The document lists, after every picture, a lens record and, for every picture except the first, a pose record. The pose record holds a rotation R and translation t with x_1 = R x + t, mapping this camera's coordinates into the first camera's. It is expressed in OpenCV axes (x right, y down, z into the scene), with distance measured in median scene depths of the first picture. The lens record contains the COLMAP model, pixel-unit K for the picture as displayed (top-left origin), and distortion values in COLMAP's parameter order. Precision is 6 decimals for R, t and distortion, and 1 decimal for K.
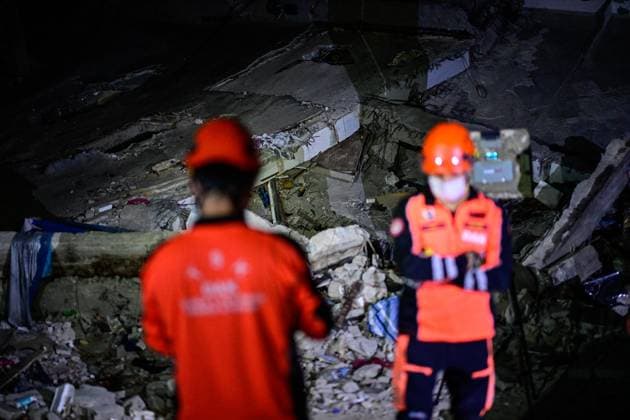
lens RADIAL K [[708.1, 0, 315.0], [0, 708.1, 210.0], [0, 0, 1]] dist [-0.014162, -0.011144]
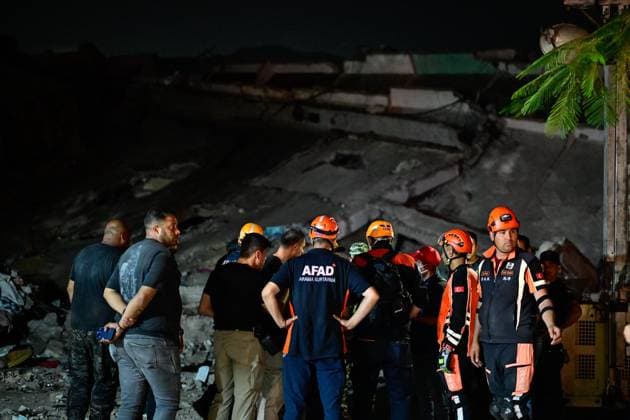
lens RADIAL K [[708.1, 0, 315.0], [0, 708.1, 210.0], [0, 0, 1]] dist [-0.014162, -0.011144]
pose [[0.998984, 0.044239, -0.008624, -0.024134], [-0.044943, 0.992169, -0.116538, 0.016724], [0.003401, 0.116807, 0.993149, -0.287290]]
